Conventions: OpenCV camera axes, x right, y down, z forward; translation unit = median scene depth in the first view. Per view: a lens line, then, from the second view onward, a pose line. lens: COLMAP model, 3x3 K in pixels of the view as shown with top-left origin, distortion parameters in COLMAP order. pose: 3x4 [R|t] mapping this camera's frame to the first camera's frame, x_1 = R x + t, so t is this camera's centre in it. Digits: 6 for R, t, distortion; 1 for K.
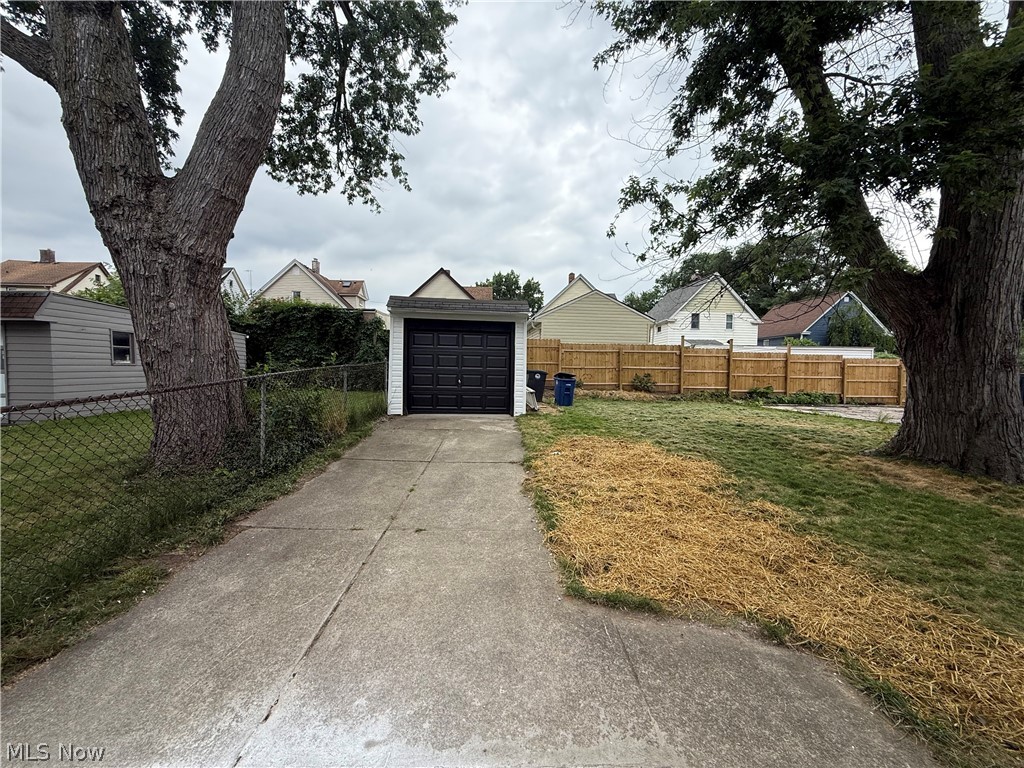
lens RADIAL K [[401.4, 0, 512.0], [0, 401.4, 384.0], [0, 0, 1]] dist [0.001334, -0.000138]
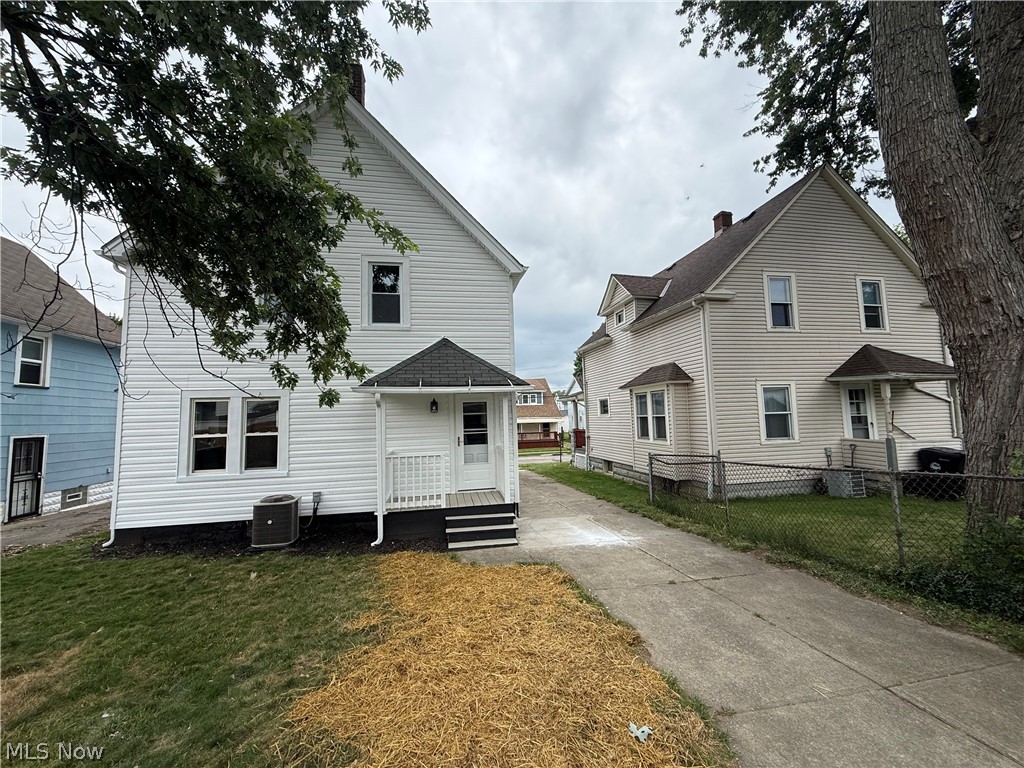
lens RADIAL K [[401.4, 0, 512.0], [0, 401.4, 384.0], [0, 0, 1]] dist [0.001334, -0.000138]
pose [[-0.991446, 0.002441, -0.130497, 0.469685], [0.009457, 0.998541, -0.053173, -0.229467], [0.130177, -0.053953, -0.990022, 2.270783]]
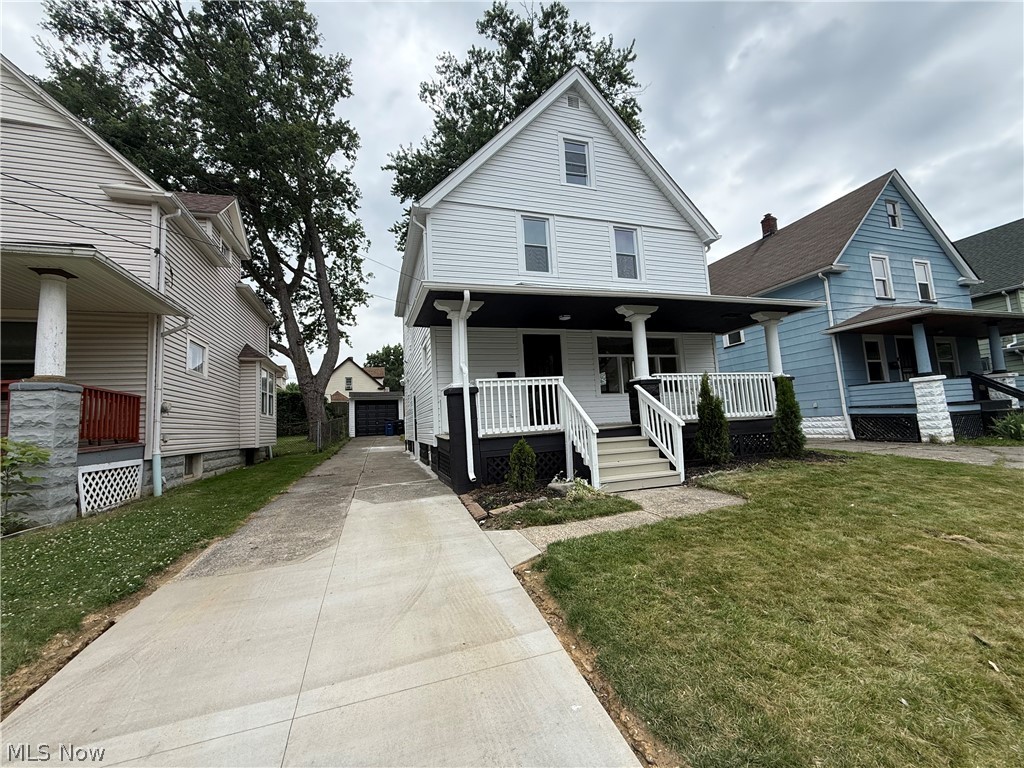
lens RADIAL K [[401.4, 0, 512.0], [0, 401.4, 384.0], [0, 0, 1]] dist [0.001334, -0.000138]
pose [[0.963767, -0.038797, 0.263908, 0.100203], [0.075928, 0.988340, -0.131984, 0.425541], [-0.255710, 0.147240, 0.955475, -4.858545]]
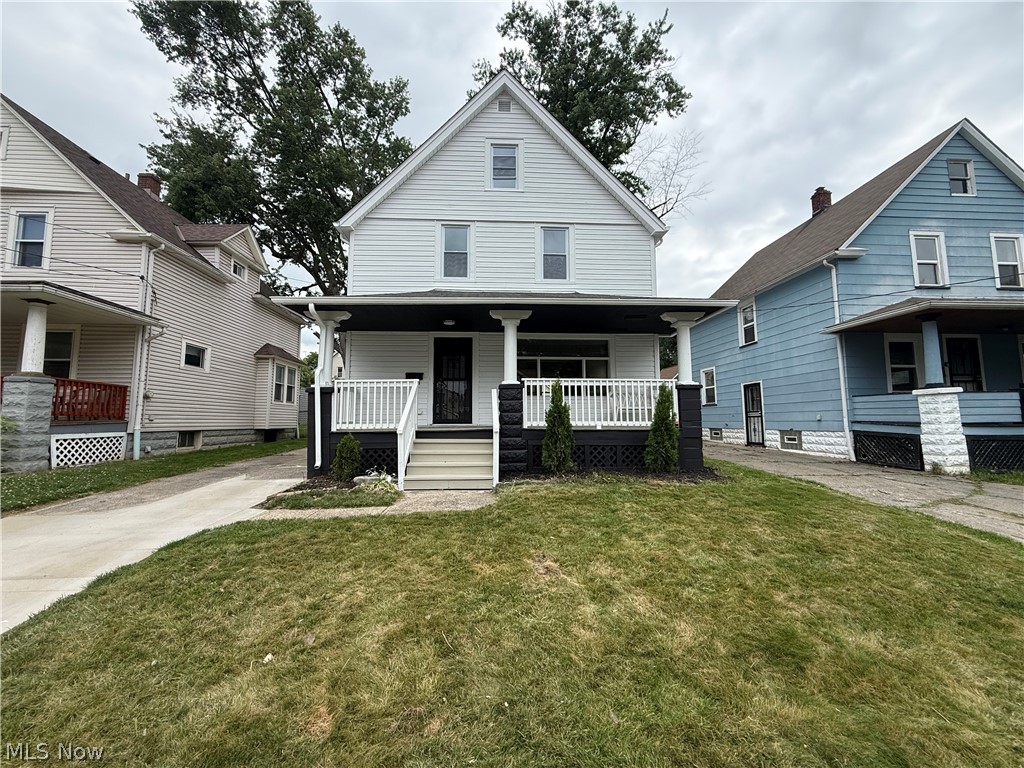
lens RADIAL K [[401.4, 0, 512.0], [0, 401.4, 384.0], [0, 0, 1]] dist [0.001334, -0.000138]
pose [[0.999899, -0.014202, -0.000233, 1.371159], [0.014057, 0.991792, -0.127086, 0.448491], [0.002036, 0.127070, 0.991892, -5.142576]]
